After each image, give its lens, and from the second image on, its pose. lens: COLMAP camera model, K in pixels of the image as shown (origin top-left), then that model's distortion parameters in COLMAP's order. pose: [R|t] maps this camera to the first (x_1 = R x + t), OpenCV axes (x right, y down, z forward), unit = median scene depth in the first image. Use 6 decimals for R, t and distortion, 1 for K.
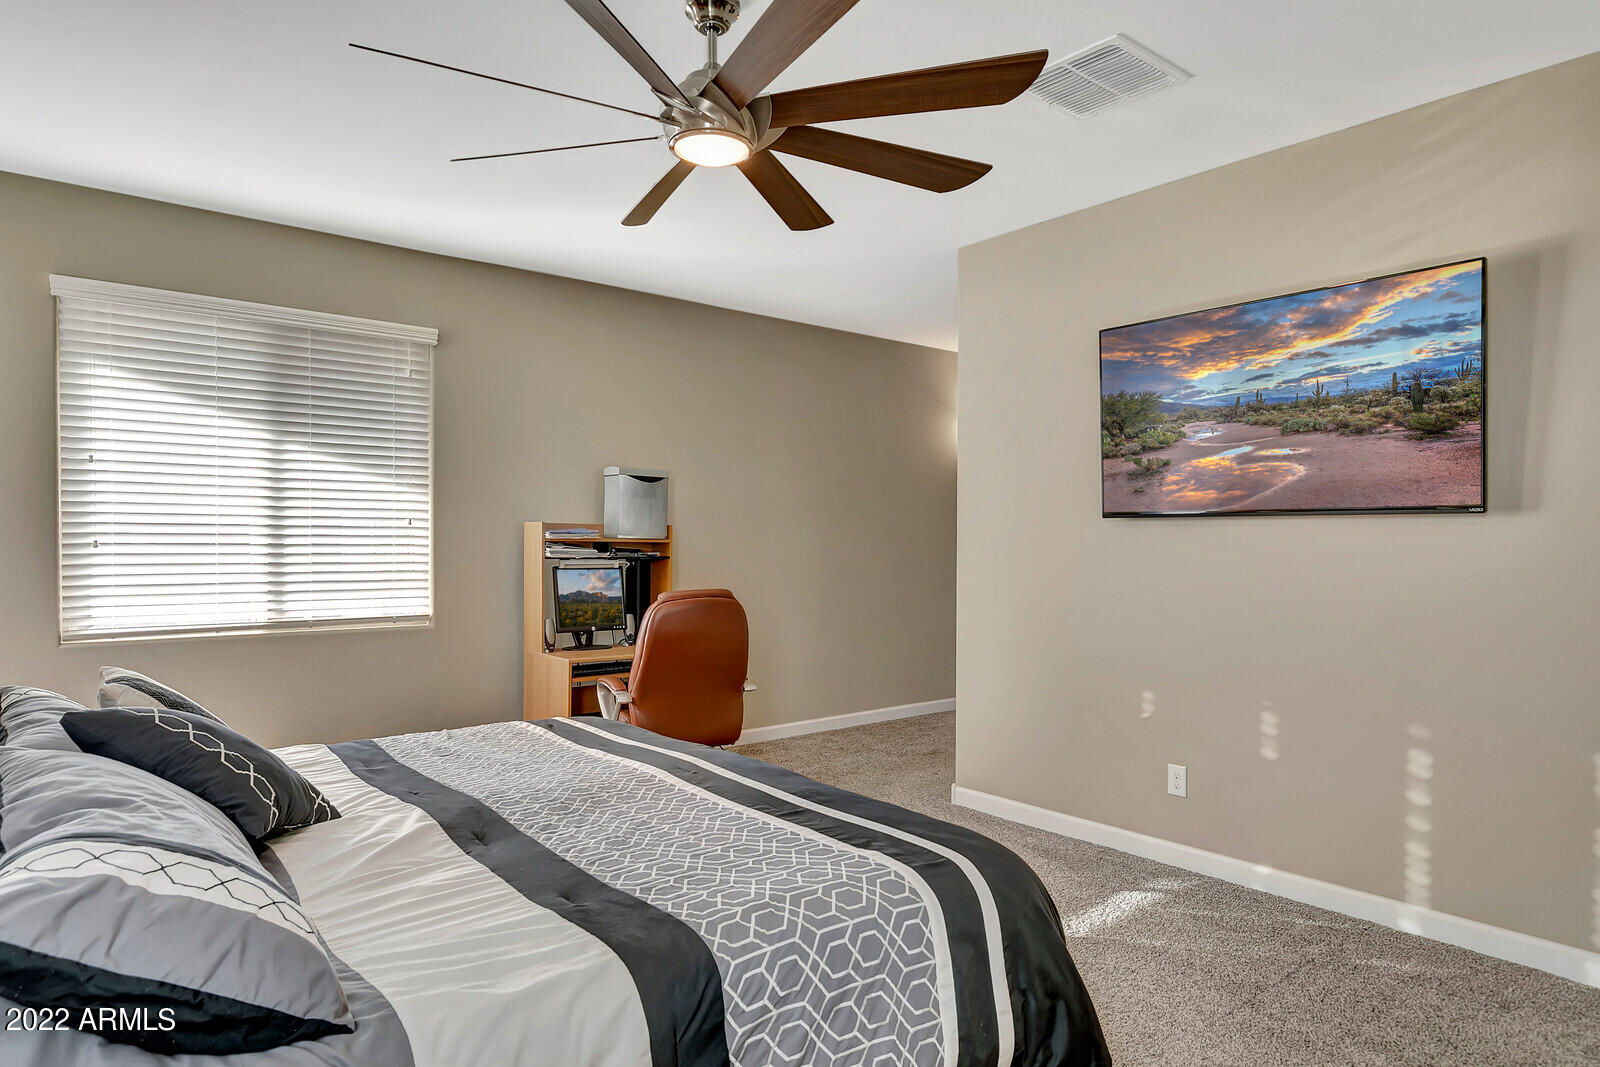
lens RADIAL K [[959.2, 0, 799.6], [0, 959.2, 545.6], [0, 0, 1]] dist [0.001739, 0.001704]
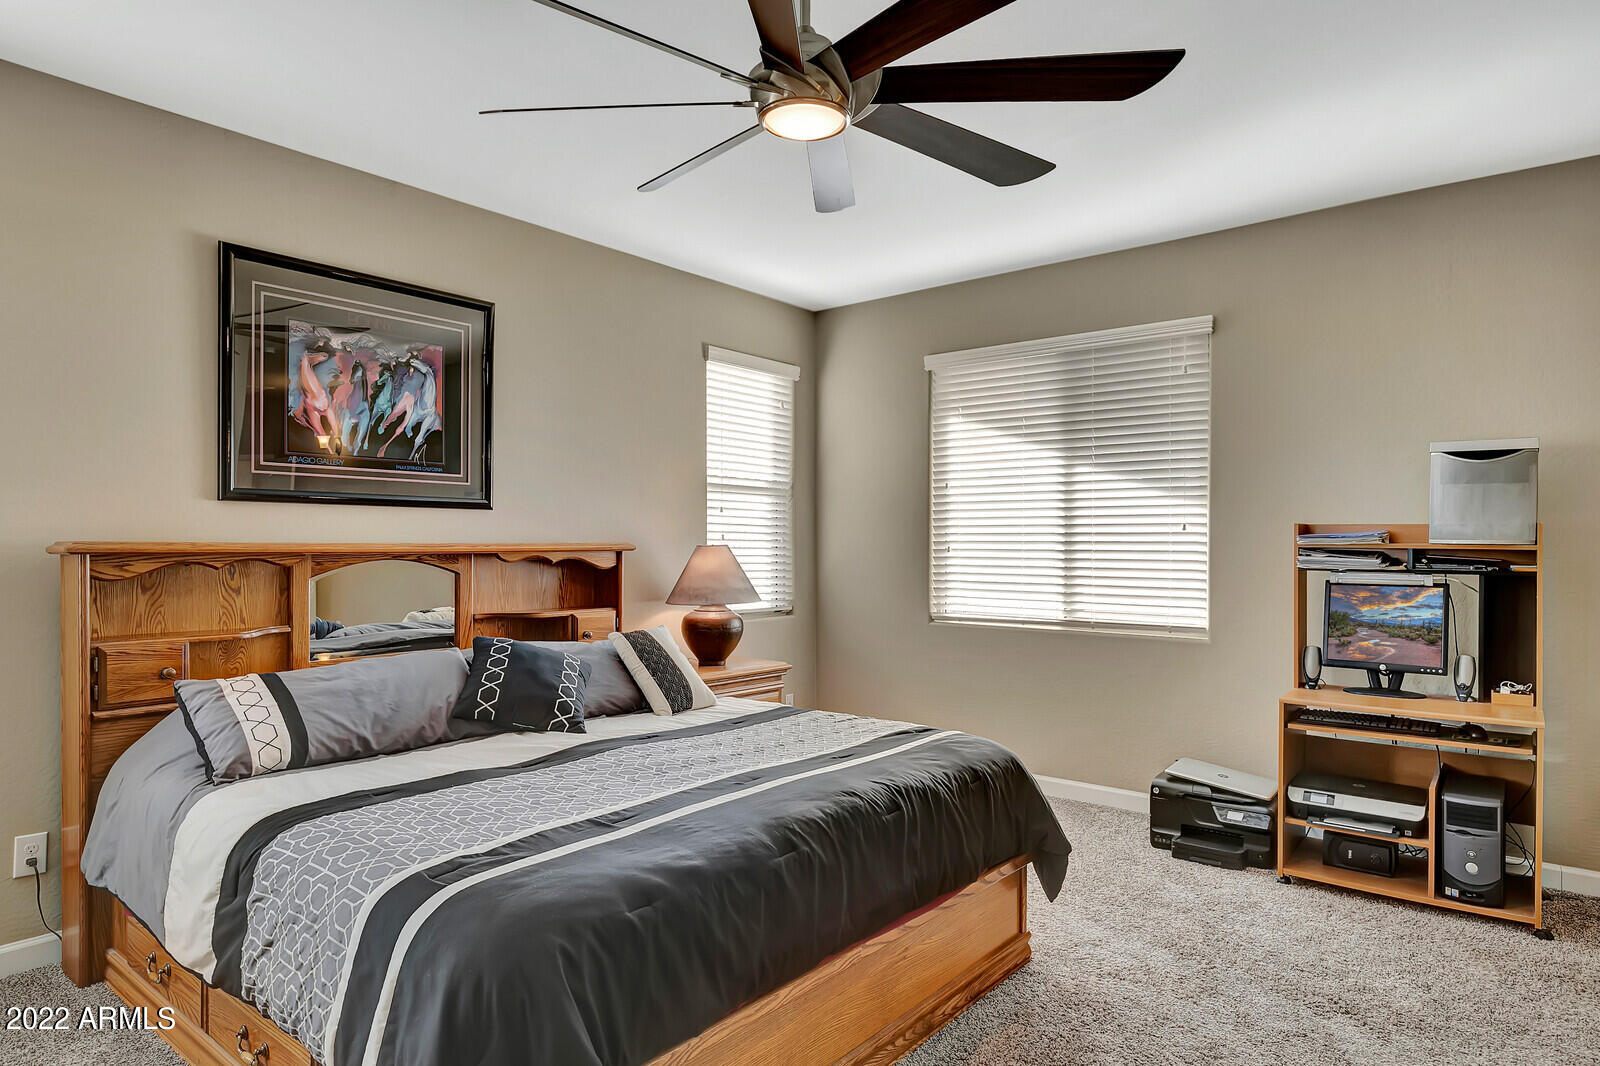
lens RADIAL K [[959.2, 0, 799.6], [0, 959.2, 545.1], [0, 0, 1]] dist [0.001739, 0.001704]
pose [[0.186720, -0.001774, -0.982412, 0.474217], [-0.005160, 0.999983, -0.002787, -0.002783], [0.982400, 0.005590, 0.186707, 0.480818]]
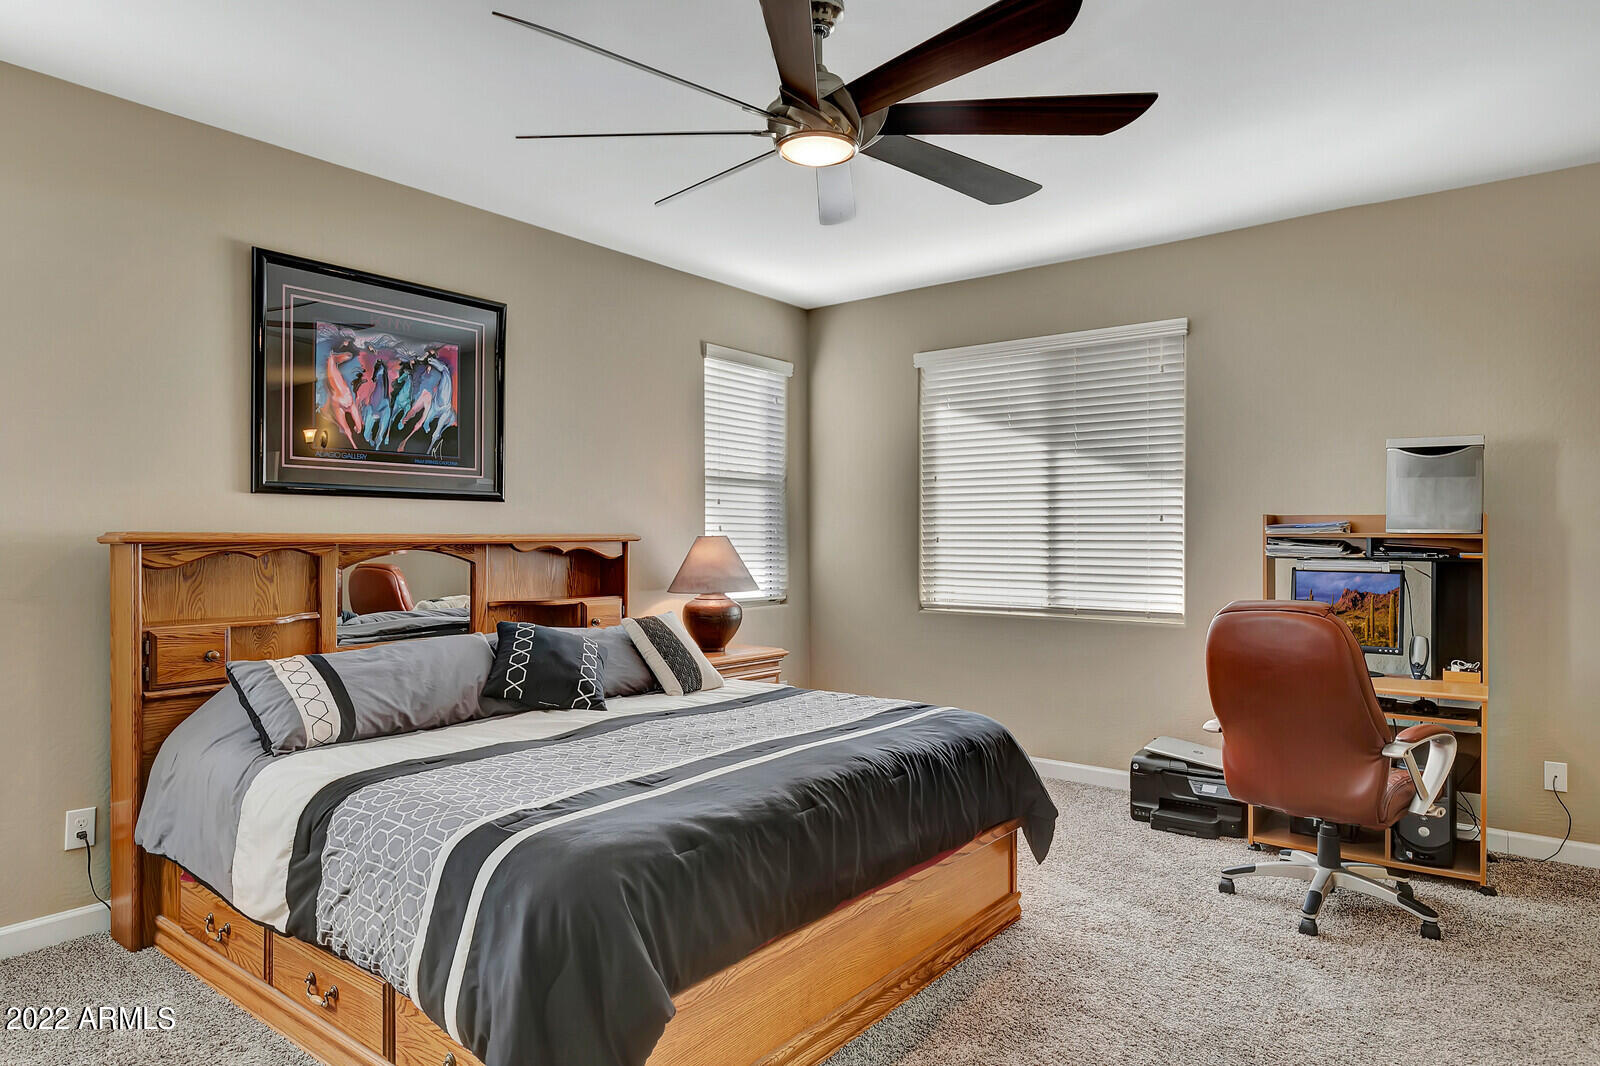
lens RADIAL K [[977.8, 0, 802.7], [0, 977.8, 532.4], [0, 0, 1]] dist [0.006041, 0.001389]
pose [[0.212940, -0.007146, -0.977039, 0.534864], [-0.003741, 0.999960, -0.008129, -0.000348], [0.977058, 0.005386, 0.212905, 0.446178]]
